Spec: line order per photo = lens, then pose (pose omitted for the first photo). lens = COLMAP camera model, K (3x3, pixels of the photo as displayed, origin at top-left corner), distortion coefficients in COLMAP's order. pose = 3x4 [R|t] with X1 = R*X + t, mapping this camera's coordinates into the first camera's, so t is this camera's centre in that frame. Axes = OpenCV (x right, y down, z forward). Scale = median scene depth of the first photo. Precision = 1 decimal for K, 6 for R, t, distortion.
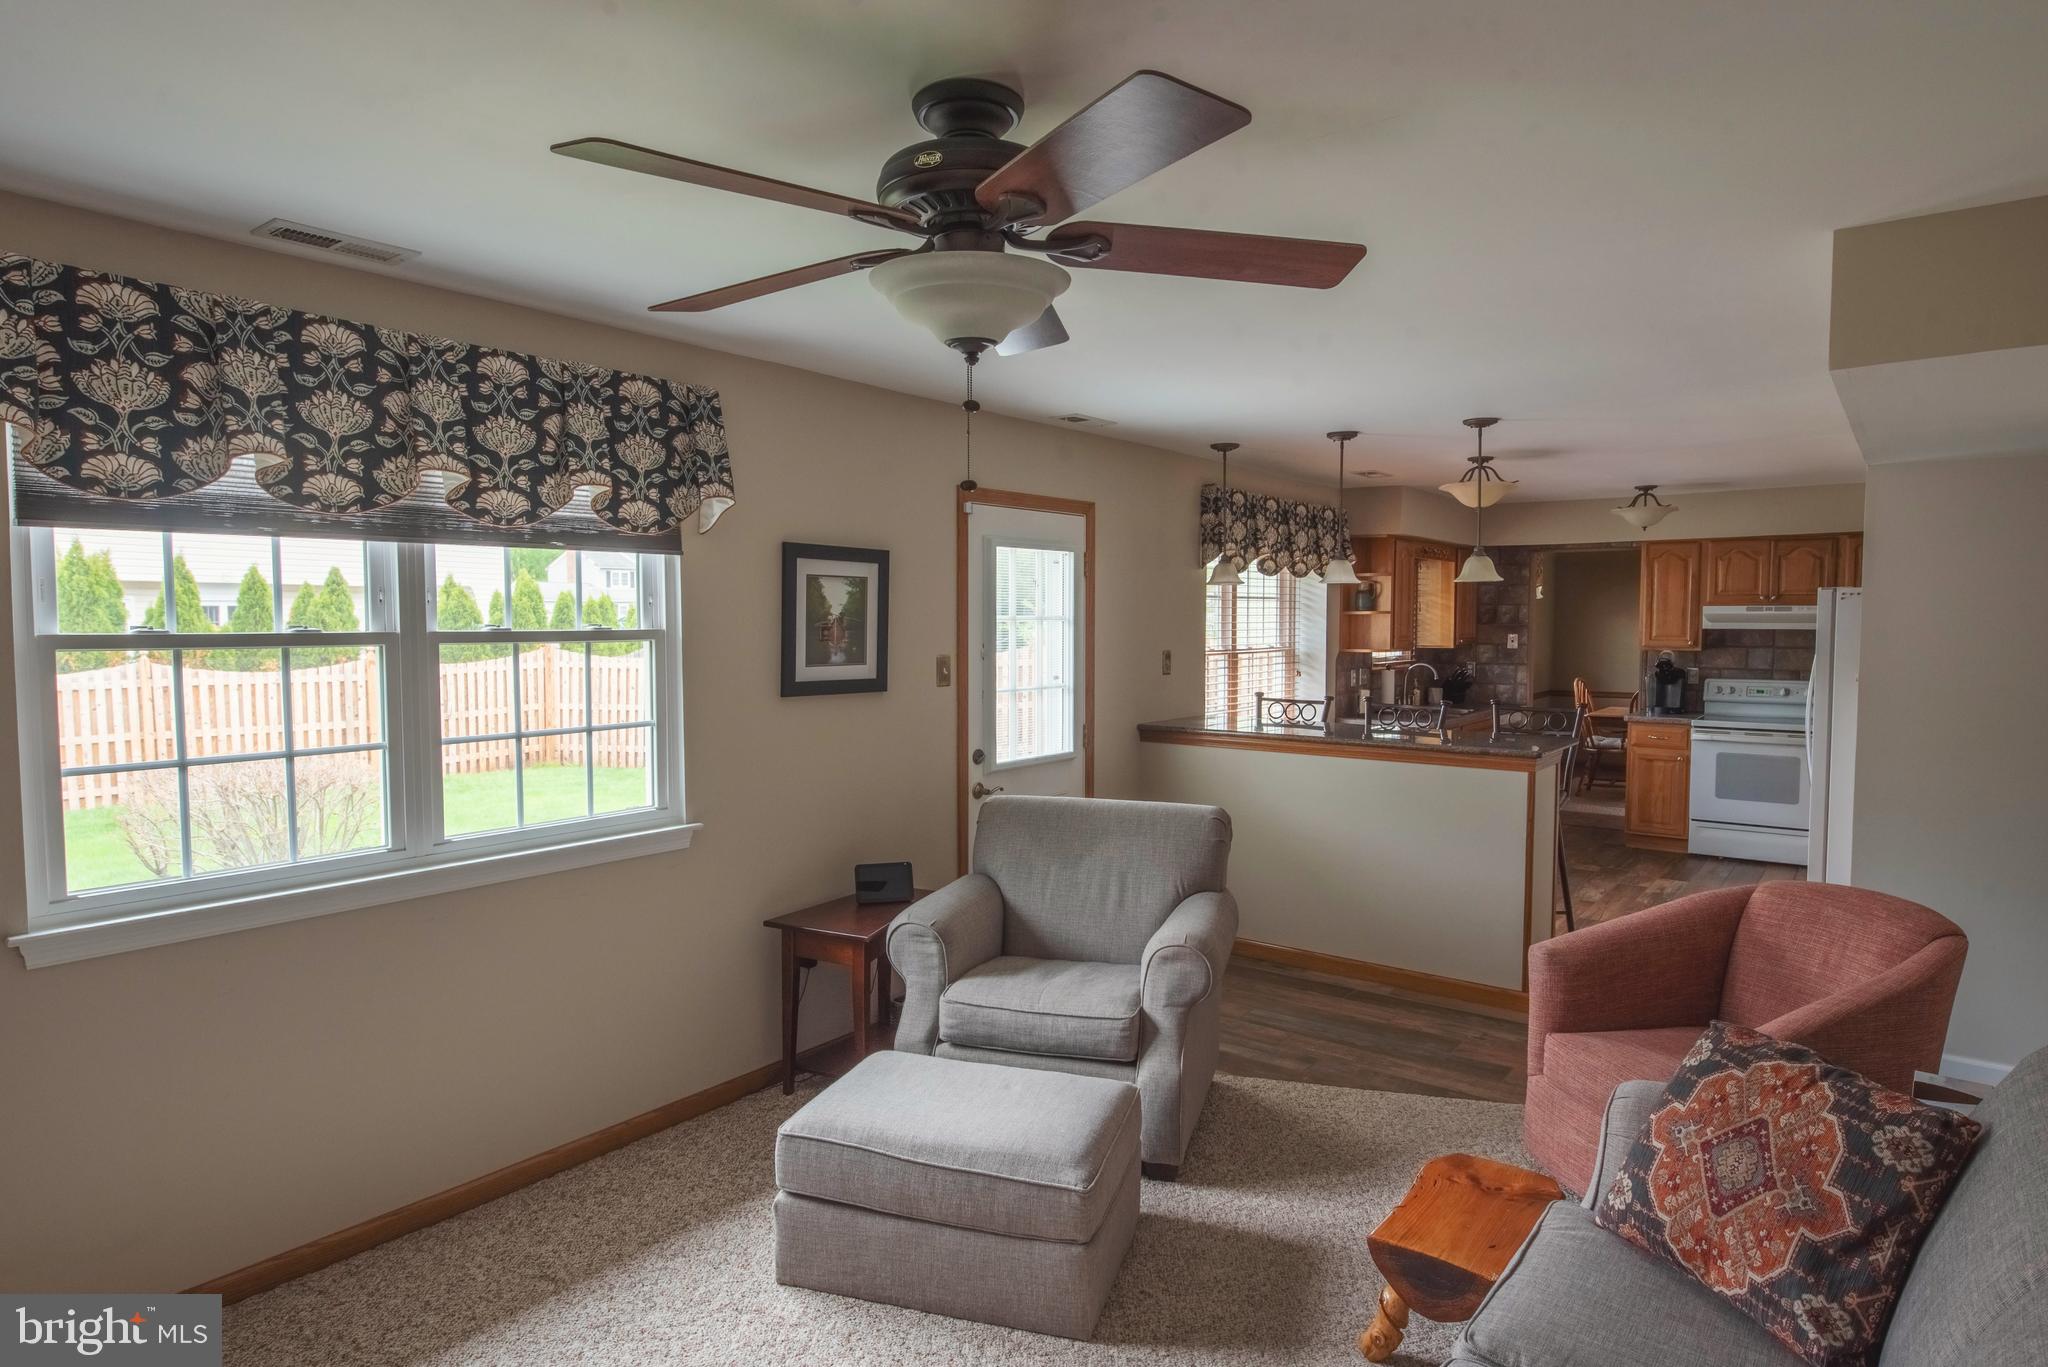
lens RADIAL K [[1161.4, 0, 1035.1], [0, 1161.4, 683.0], [0, 0, 1]] dist [0.001749, -0.004286]
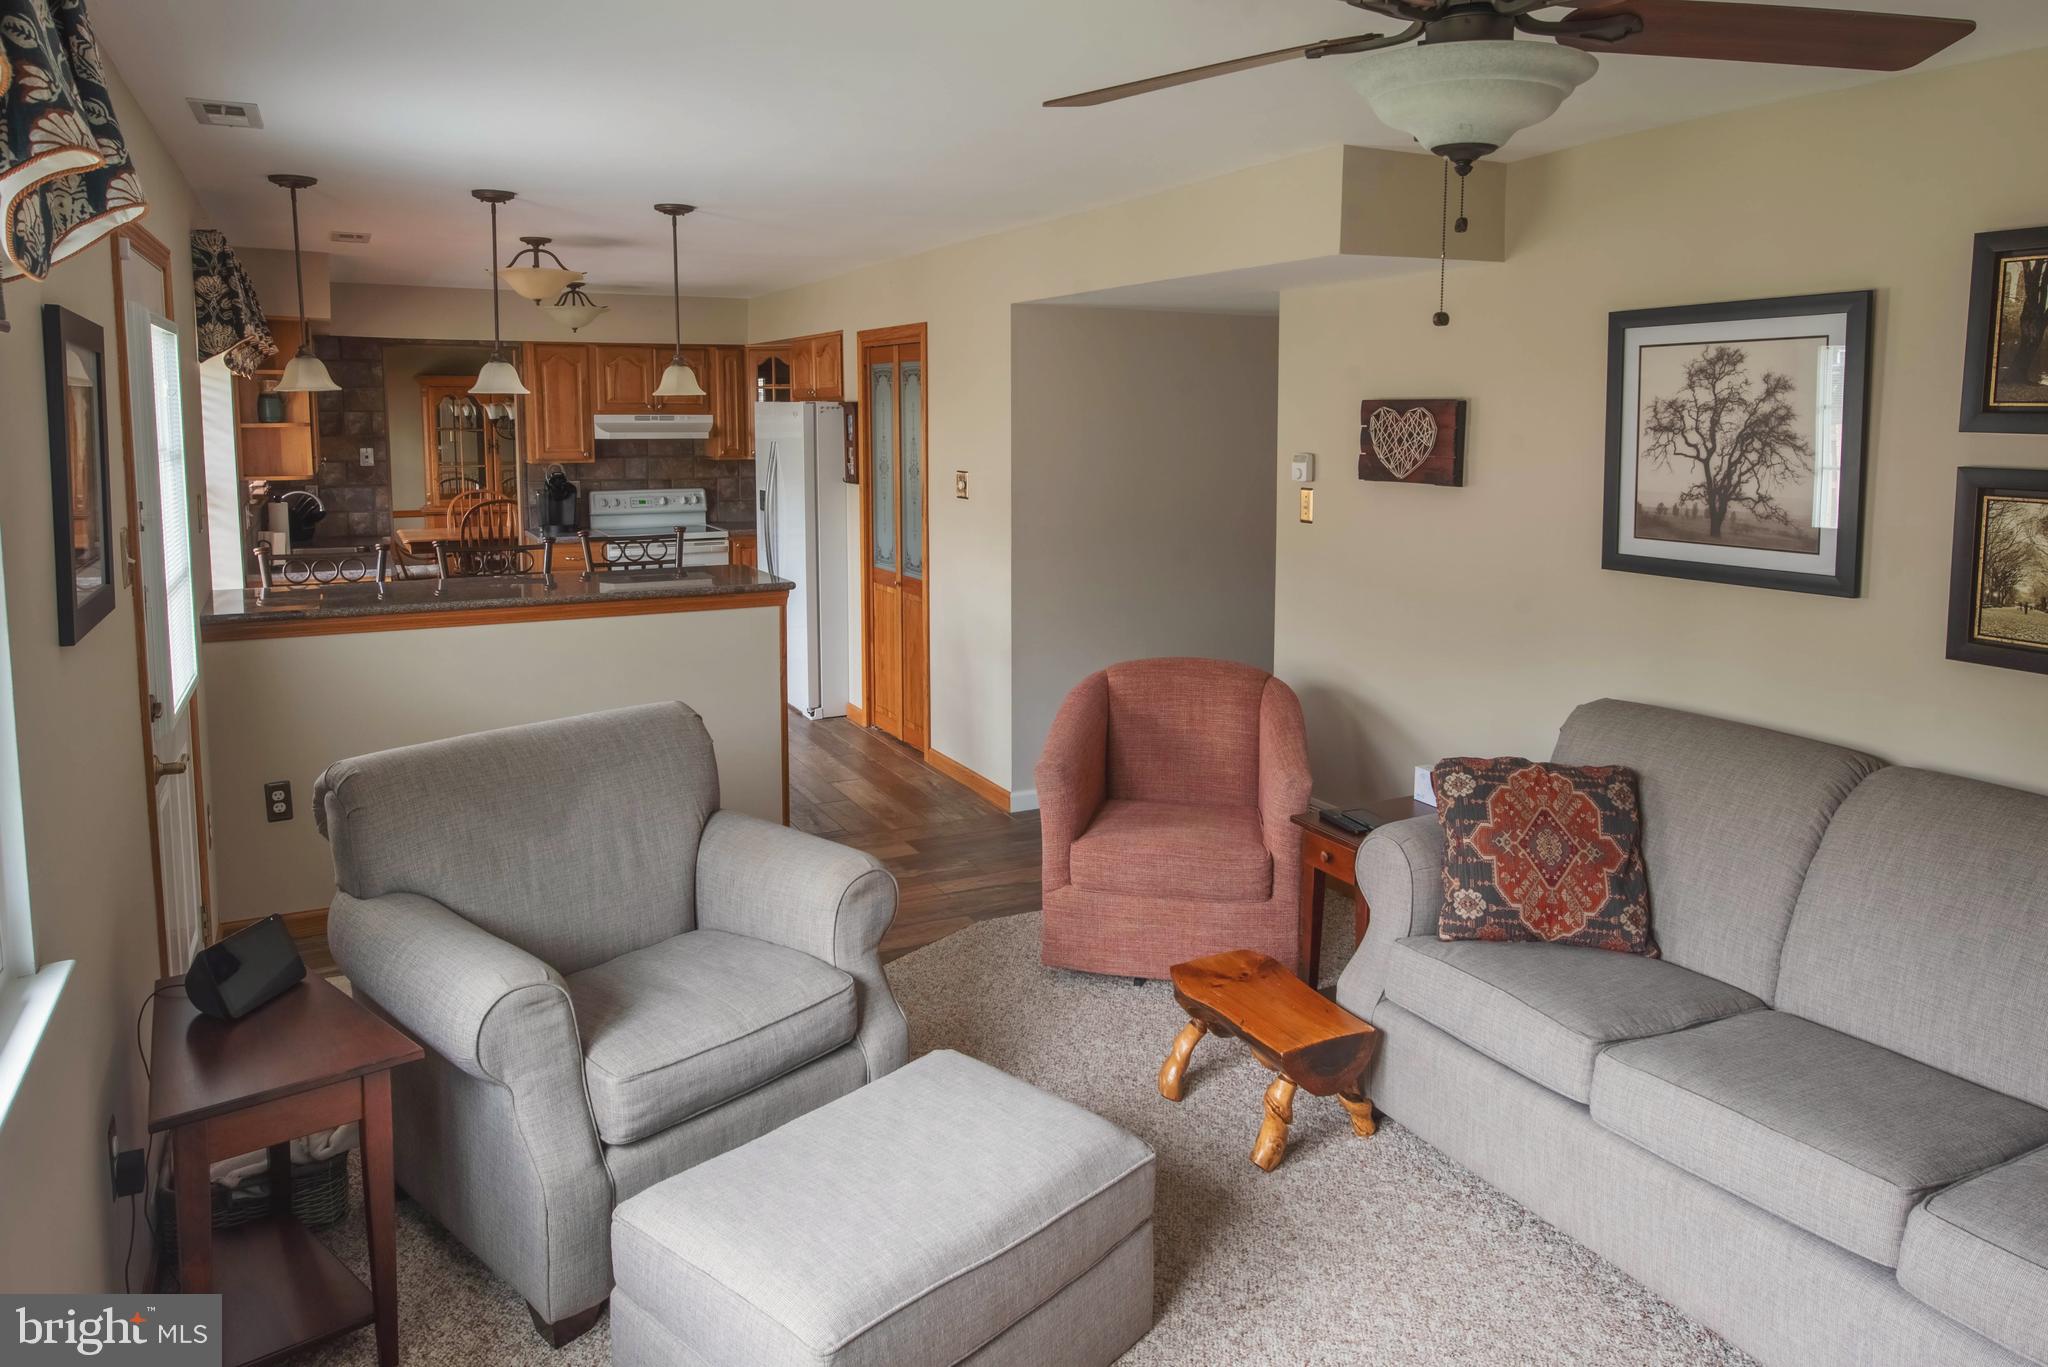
lens RADIAL K [[1333.0, 0, 1039.6], [0, 1333.0, 555.3], [0, 0, 1]] dist [-0.004728, 0.000956]
pose [[0.422150, -0.095589, 0.901472, -0.398135], [0.050396, 0.995362, 0.081945, -0.035710], [-0.905124, 0.010838, 0.425009, 0.326764]]
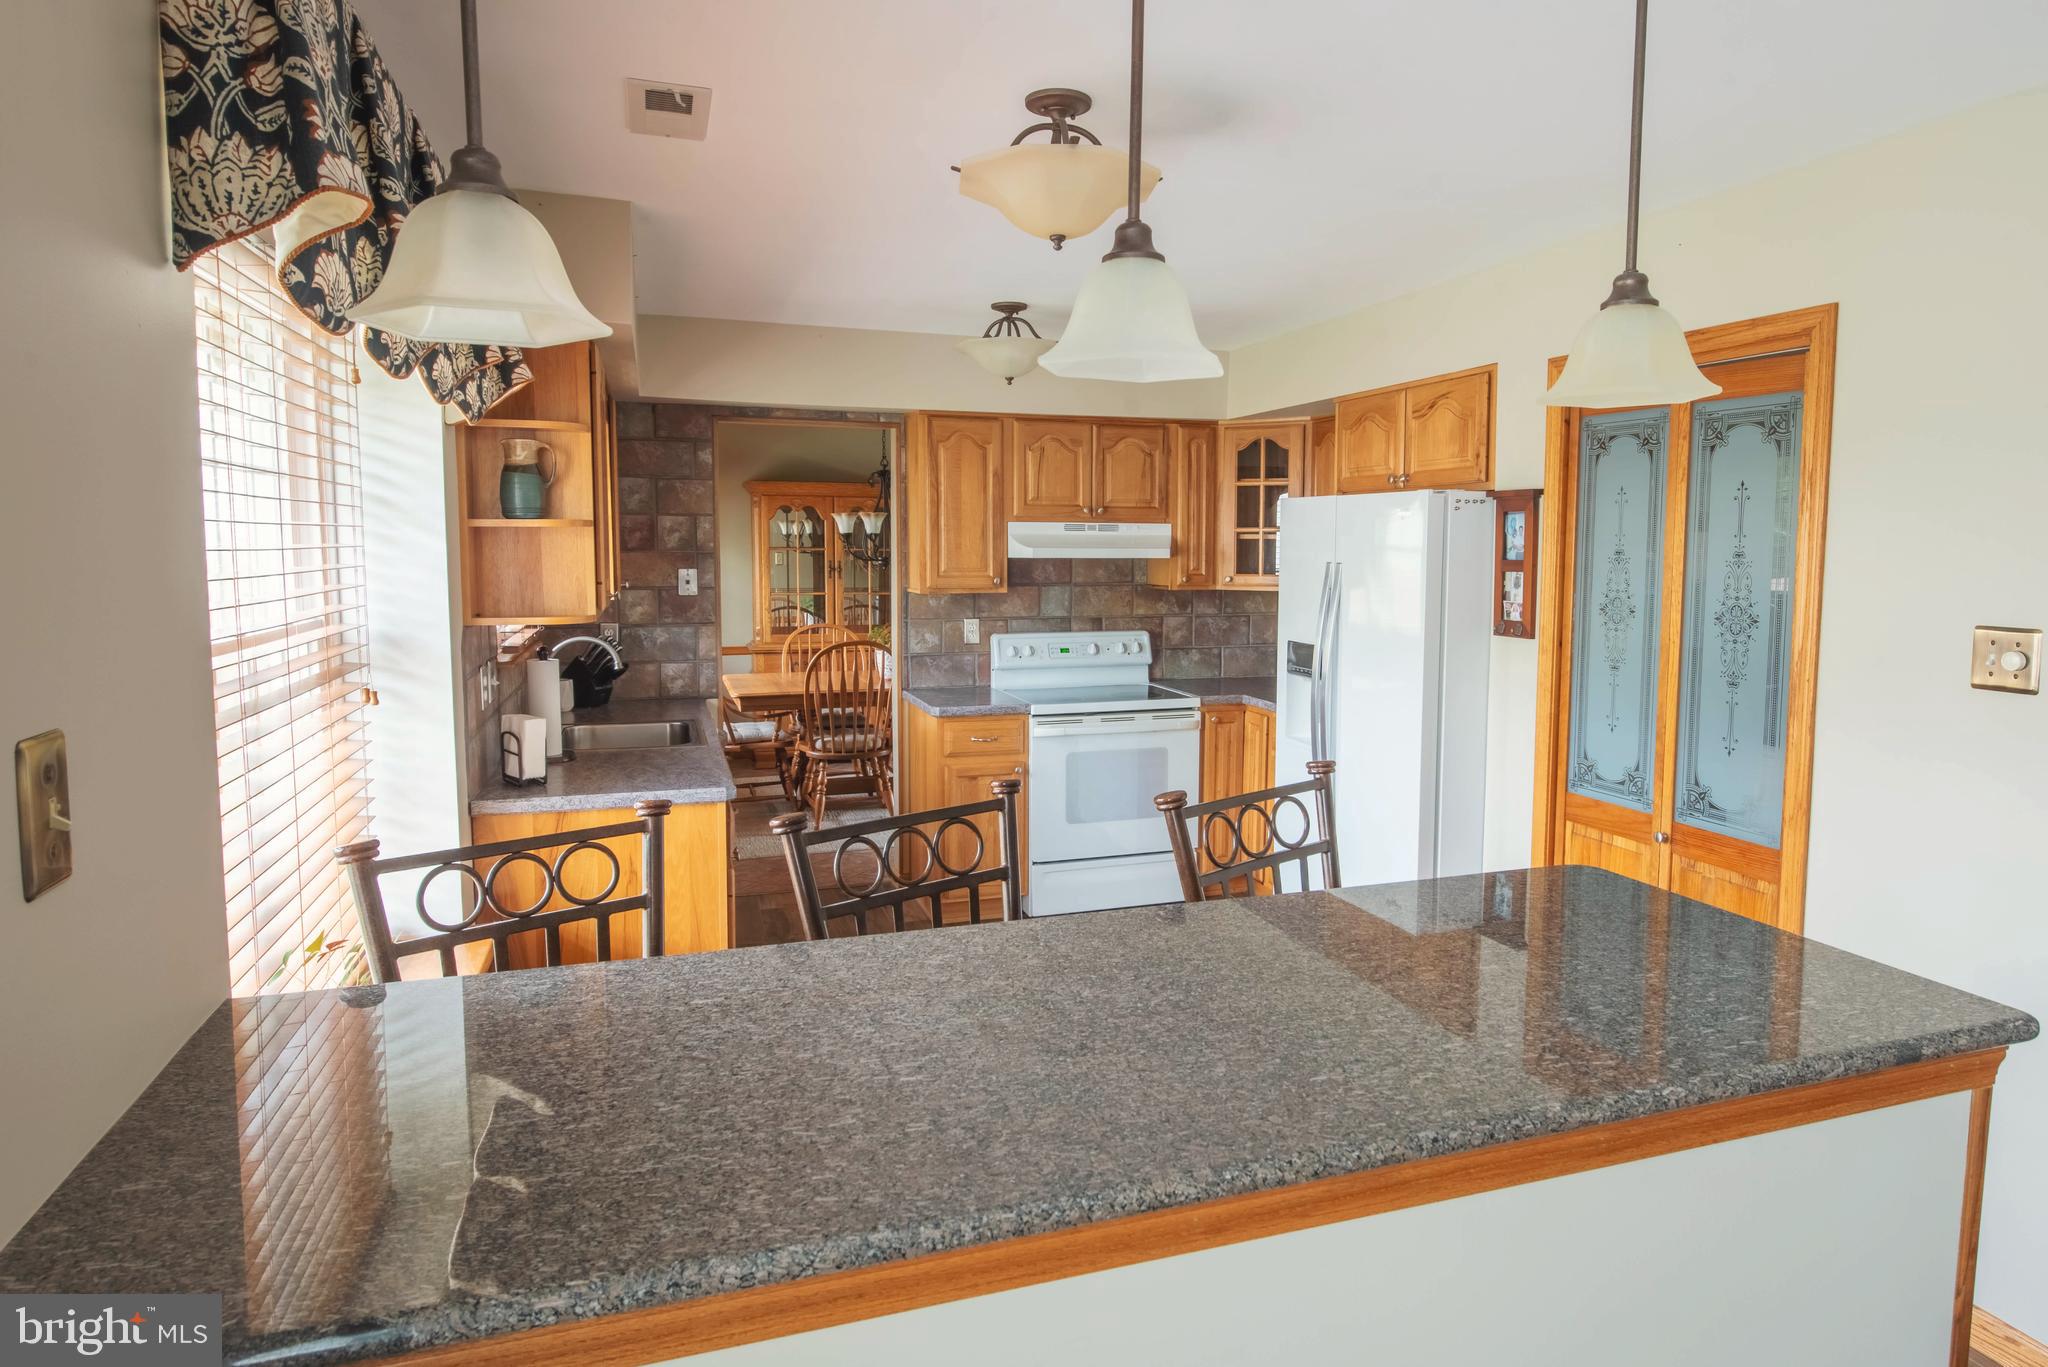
lens RADIAL K [[1207.9, 0, 1100.2], [0, 1207.9, 660.2], [0, 0, 1]] dist [0.003498, -0.011411]
pose [[0.541710, -0.078019, 0.836937, 0.066160], [0.043150, 0.996951, 0.065006, -0.048842], [-0.839457, 0.000899, 0.543425, 0.918765]]
